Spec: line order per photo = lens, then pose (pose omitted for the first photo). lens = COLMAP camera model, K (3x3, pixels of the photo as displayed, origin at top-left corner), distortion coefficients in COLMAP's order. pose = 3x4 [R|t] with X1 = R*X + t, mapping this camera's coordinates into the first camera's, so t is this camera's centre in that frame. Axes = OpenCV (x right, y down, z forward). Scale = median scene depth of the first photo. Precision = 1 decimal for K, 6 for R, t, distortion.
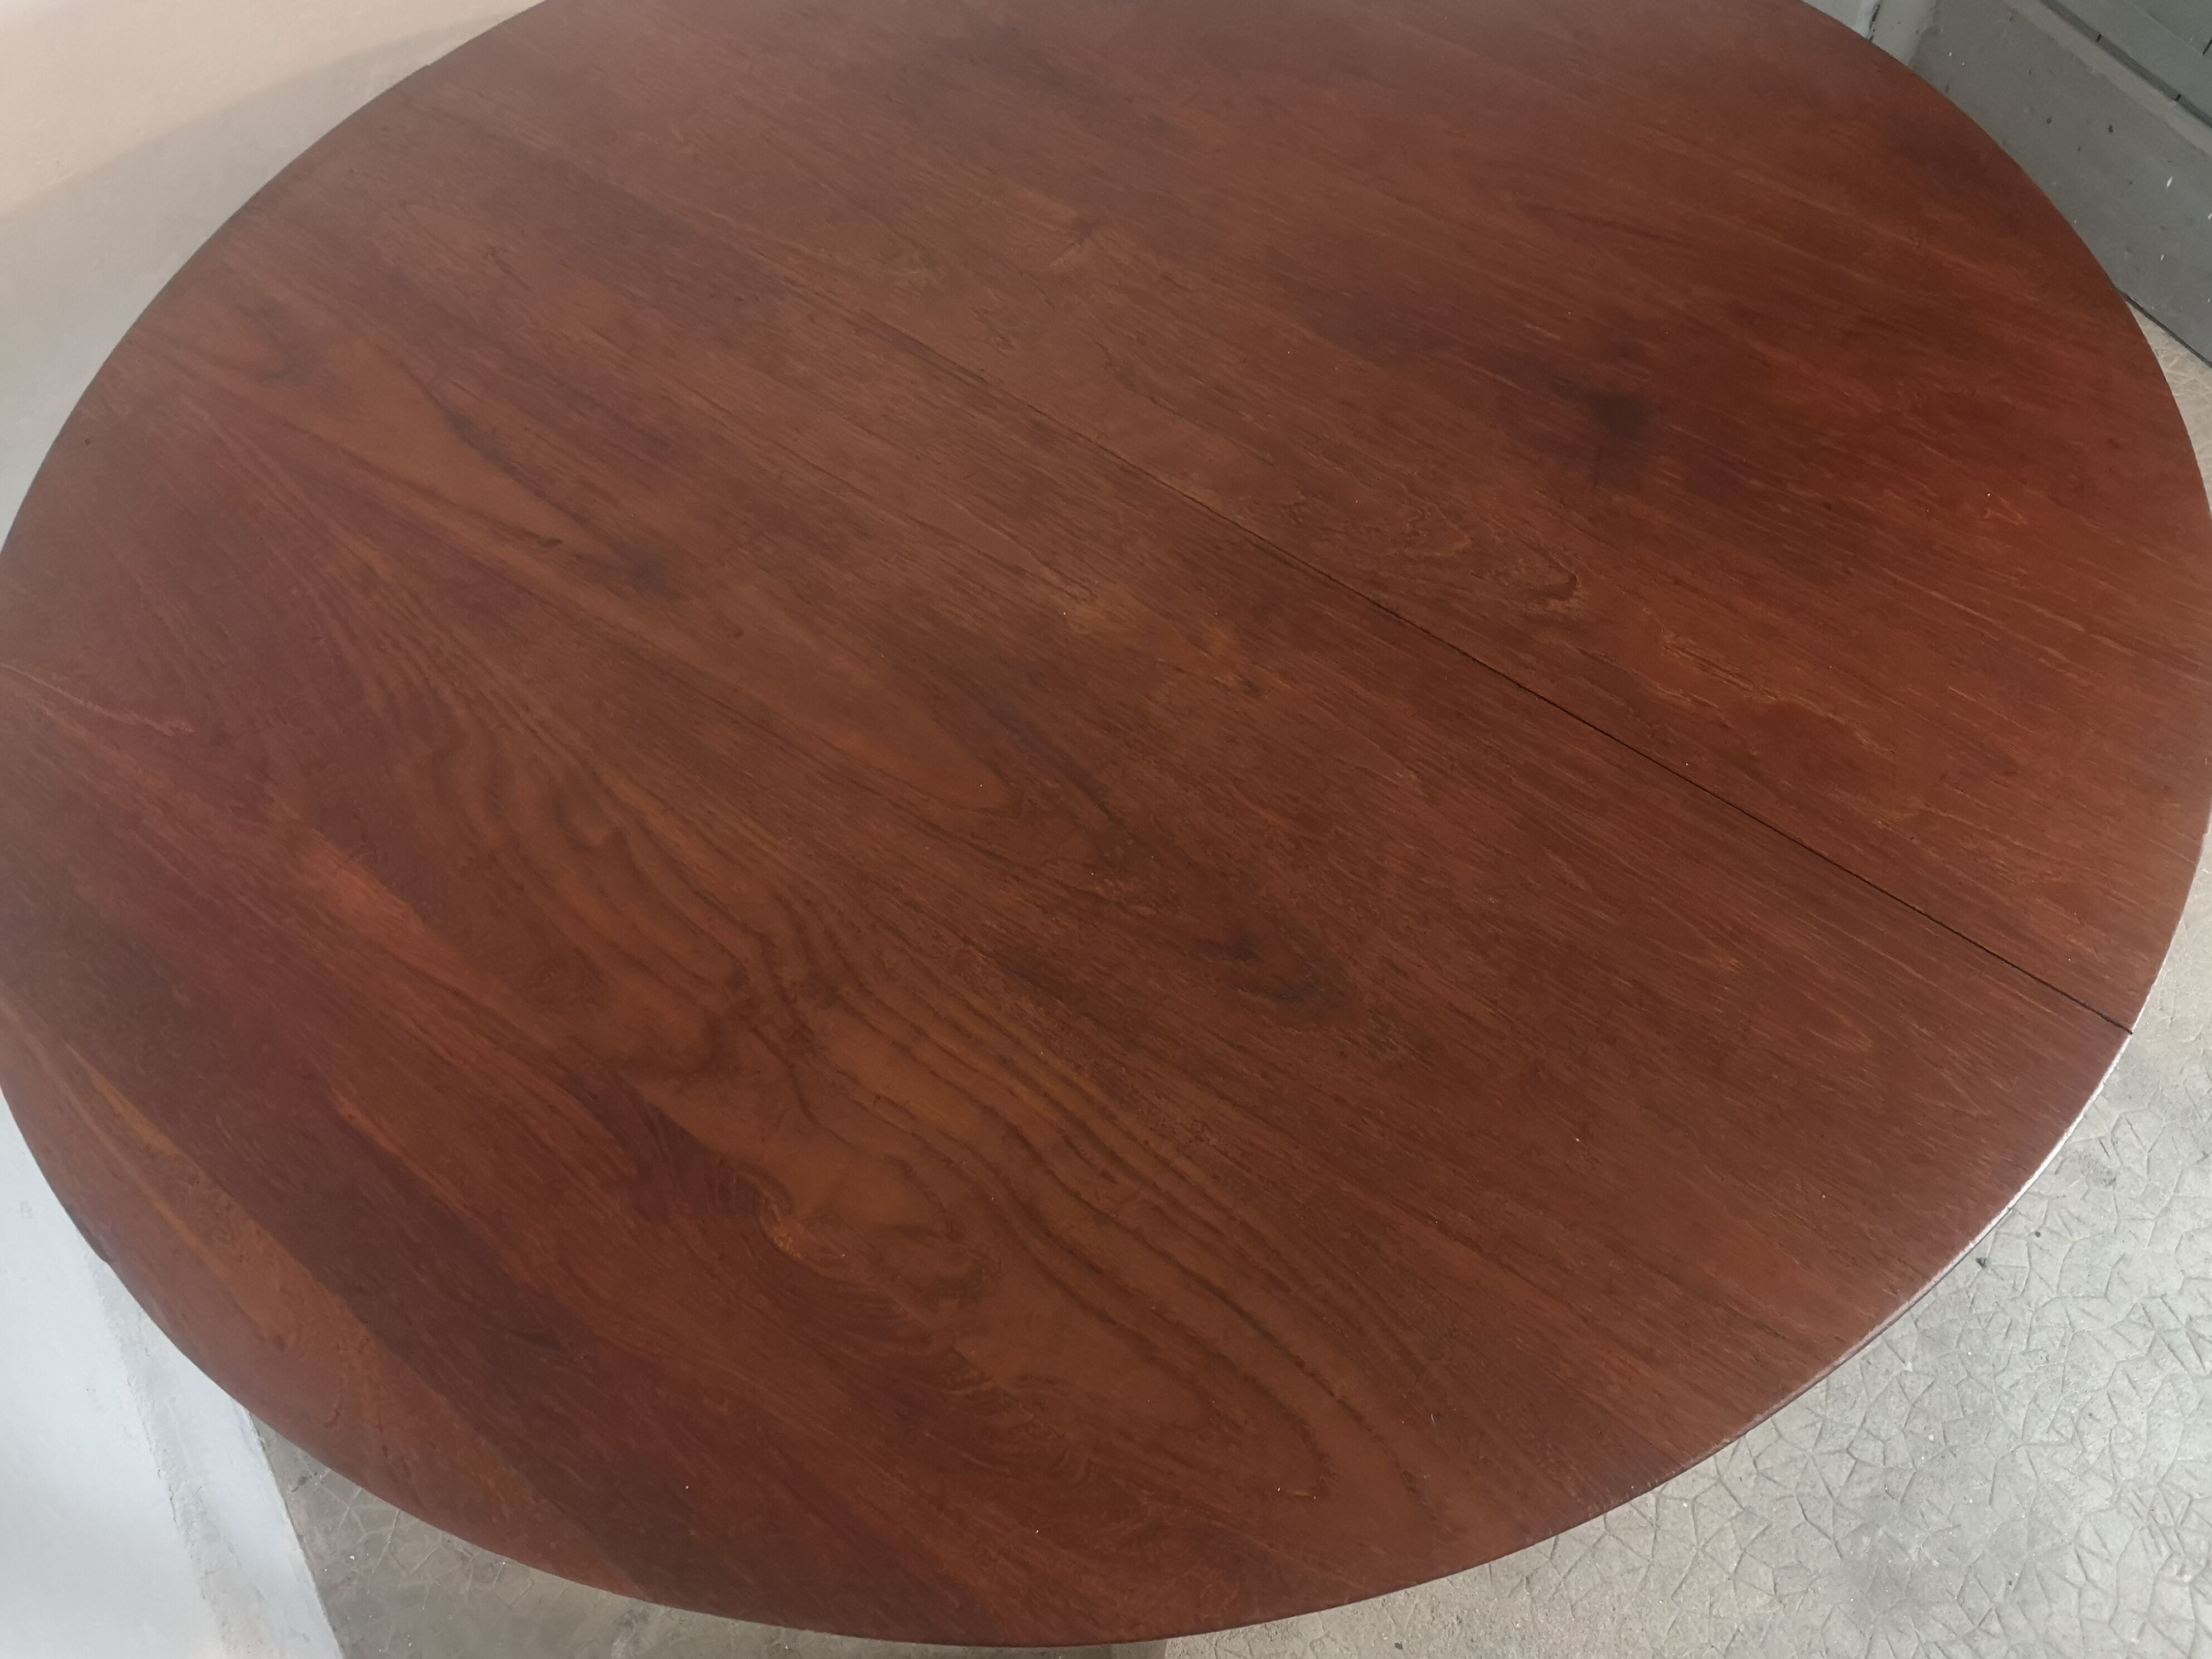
lens RADIAL K [[1777.8, 0, 1096.7], [0, 1777.8, 829.7], [0, 0, 1]] dist [0.003836, -0.006654]
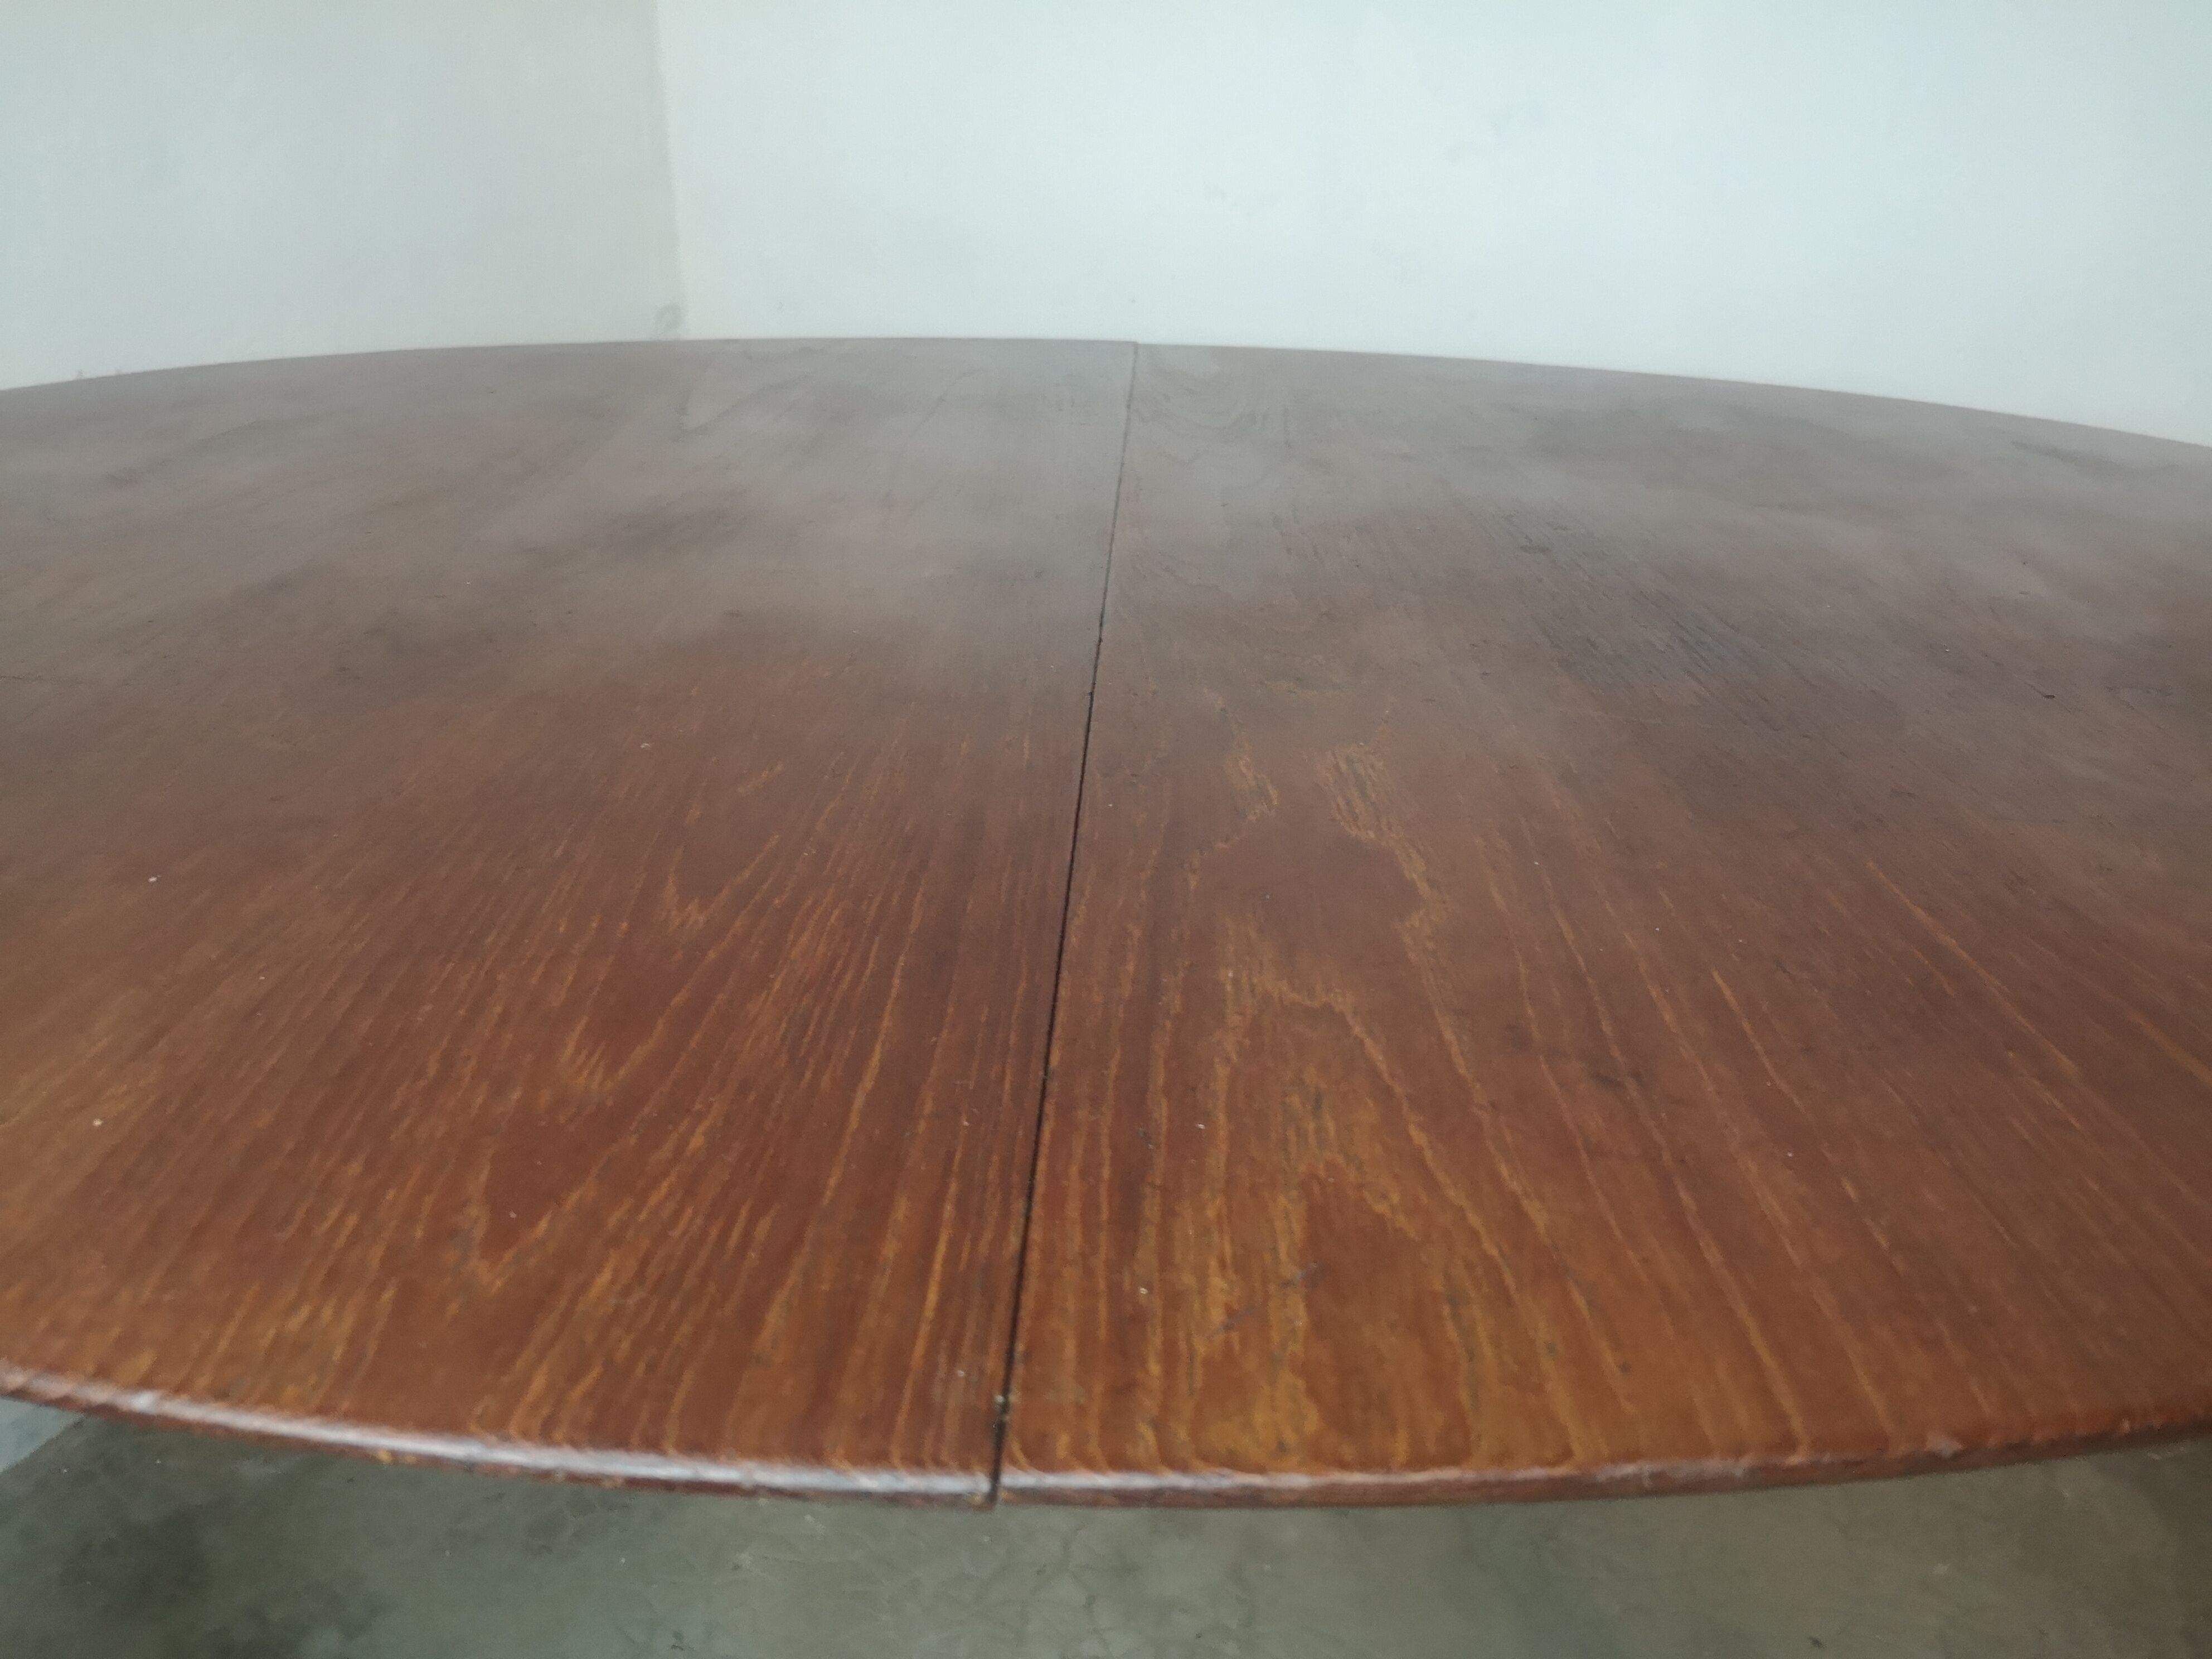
lens RADIAL K [[1737.9, 0, 1101.8], [0, 1737.9, 816.0], [0, 0, 1]] dist [0.078834, -0.114804]
pose [[0.592789, 0.324709, -0.736998, 0.713015], [-0.695632, 0.667581, -0.265391, 0.099687], [0.405830, 0.670000, 0.621612, 0.719413]]
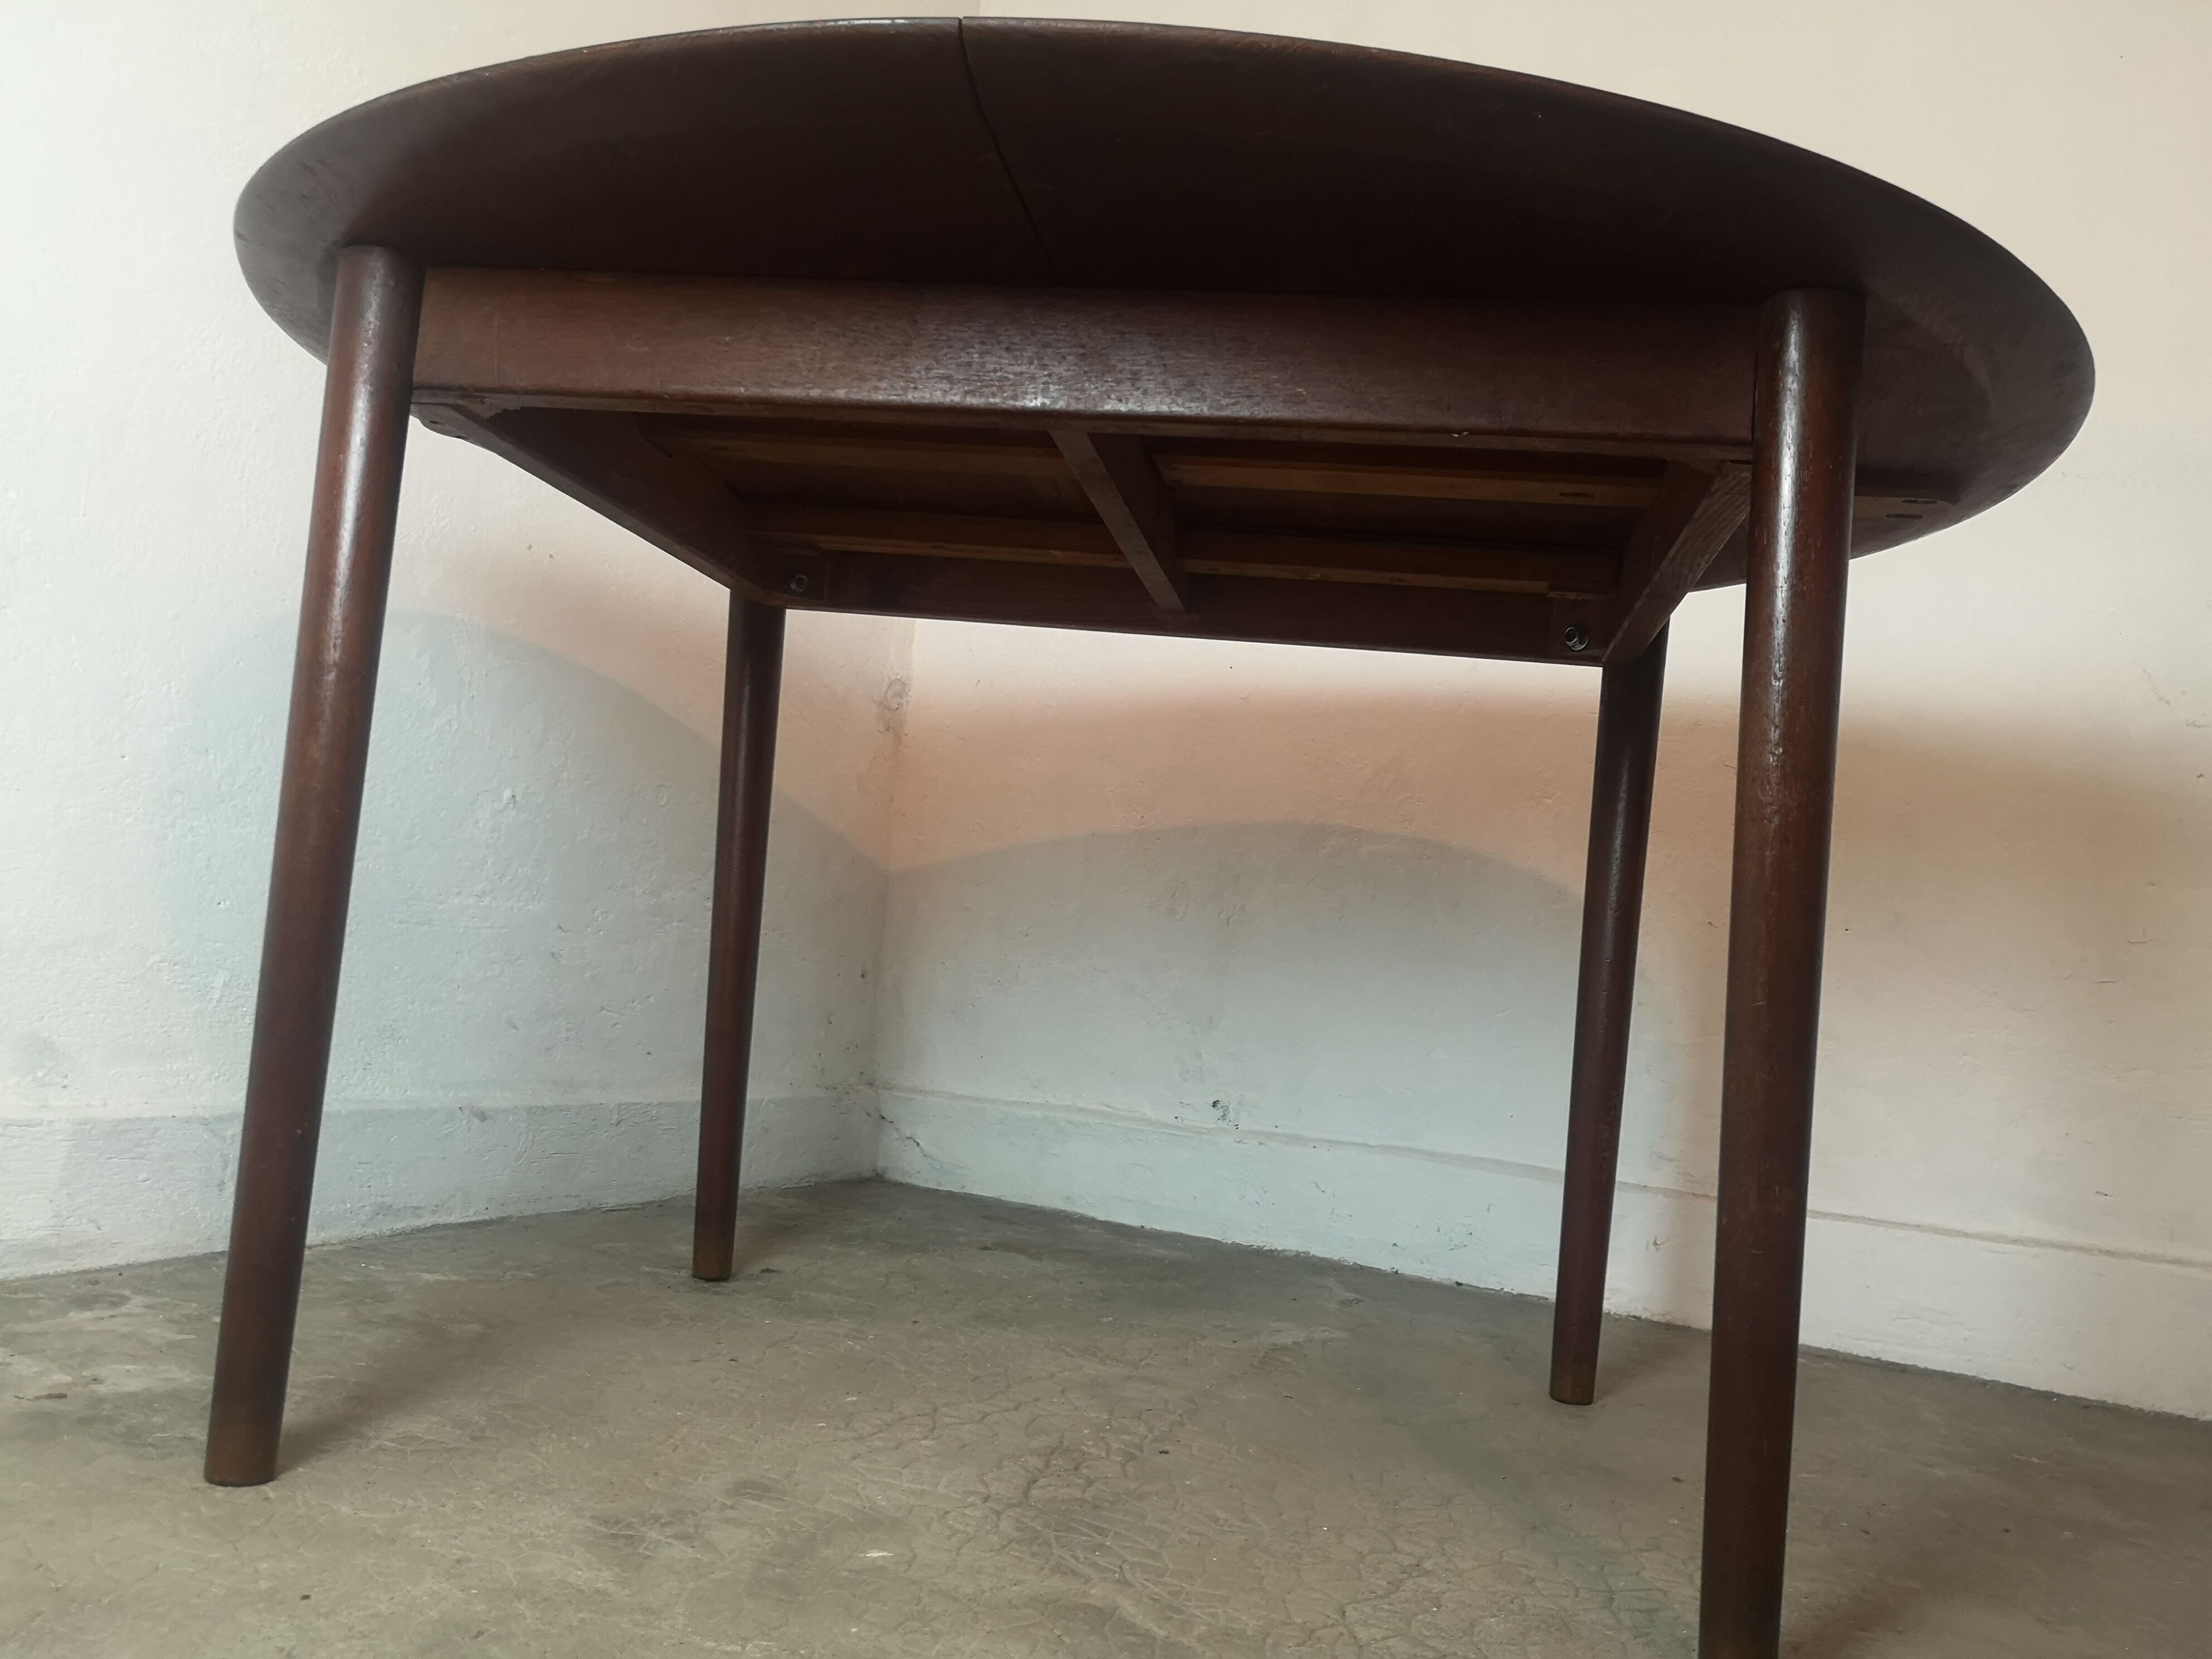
lens RADIAL K [[1777.8, 0, 1096.7], [0, 1777.8, 829.7], [0, 0, 1]] dist [0.003836, -0.006654]
pose [[0.486724, 0.002096, -0.873553, 1.363979], [-0.788314, 0.431912, -0.438194, 0.622744], [0.376380, 0.901913, 0.211874, 1.142158]]
